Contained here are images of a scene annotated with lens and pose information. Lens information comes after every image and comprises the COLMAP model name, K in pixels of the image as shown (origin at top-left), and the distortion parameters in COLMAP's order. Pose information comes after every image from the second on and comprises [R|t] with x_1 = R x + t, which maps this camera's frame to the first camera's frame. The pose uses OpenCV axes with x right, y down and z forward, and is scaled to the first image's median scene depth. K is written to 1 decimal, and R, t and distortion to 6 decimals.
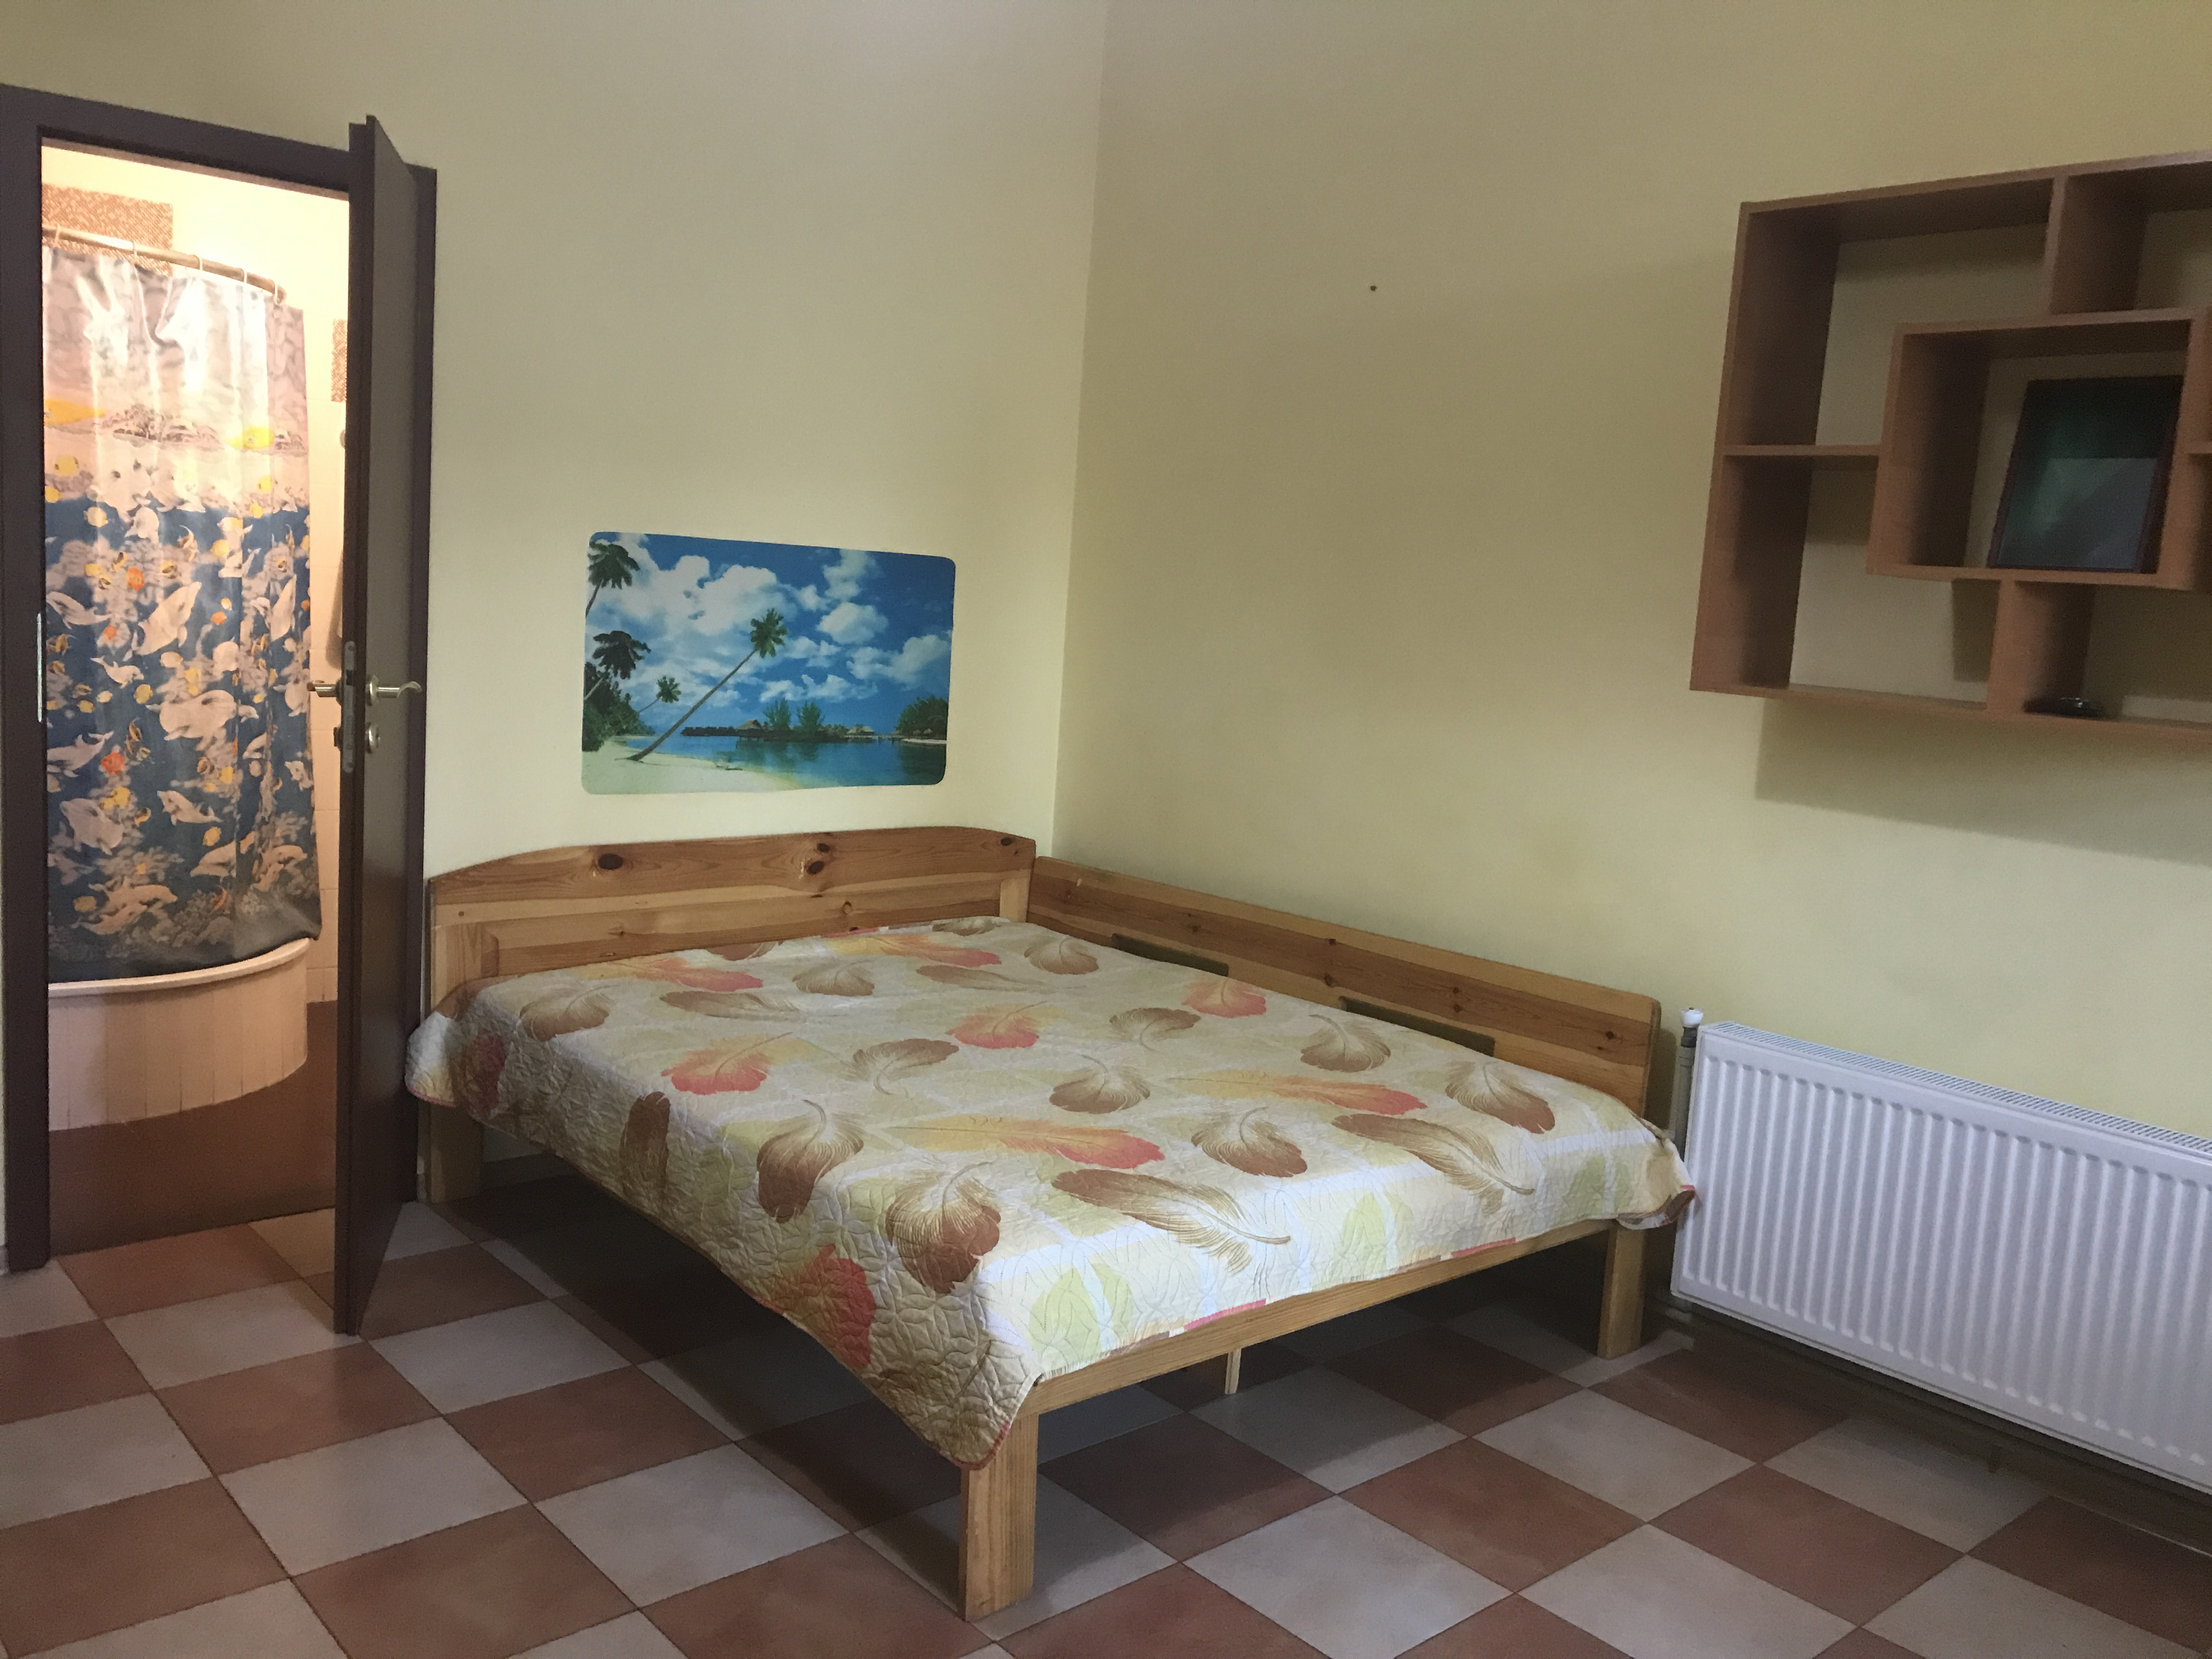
lens RADIAL K [[1839.3, 0, 1085.9], [0, 1839.3, 827.7], [0, 0, 1]] dist [0.013171, 0.003711]
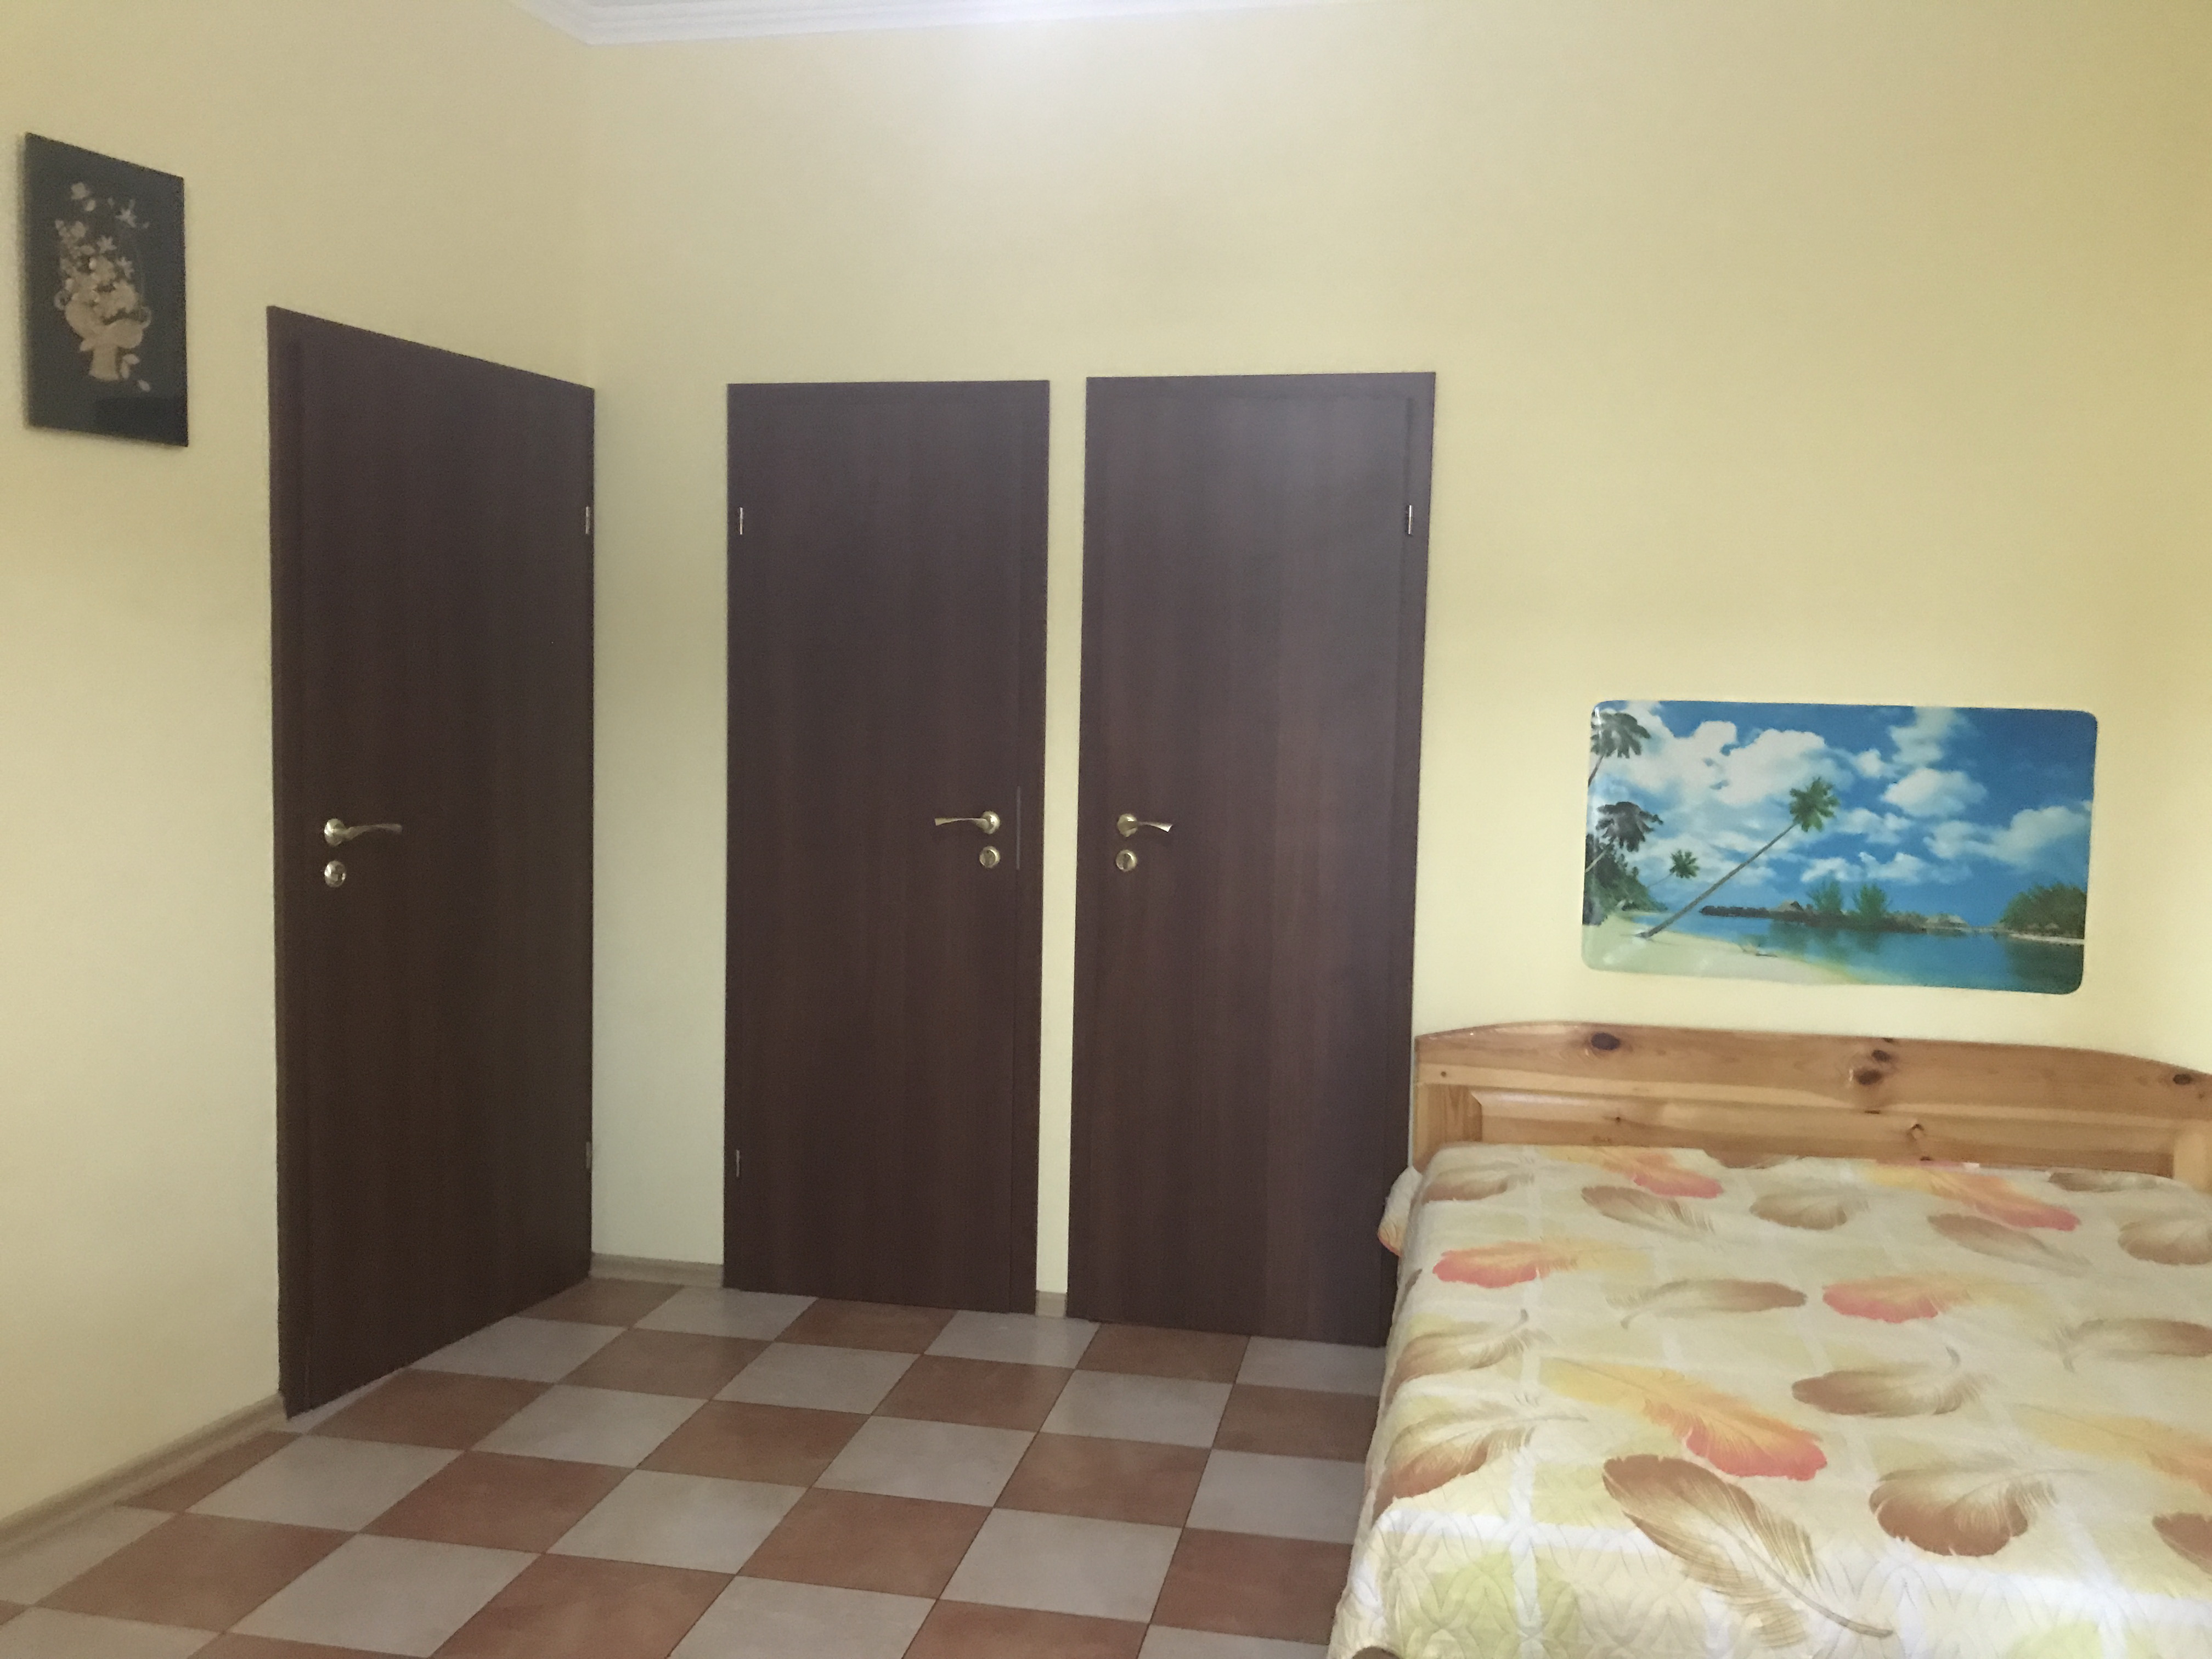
lens RADIAL K [[1839.3, 0, 1078.6], [0, 1839.3, 821.8], [0, 0, 1]] dist [0.013171, 0.003711]
pose [[0.594669, 0.004064, -0.803961, 0.345168], [-0.088789, 0.994202, -0.060649, -0.012716], [0.799053, 0.107449, 0.591582, 0.202081]]
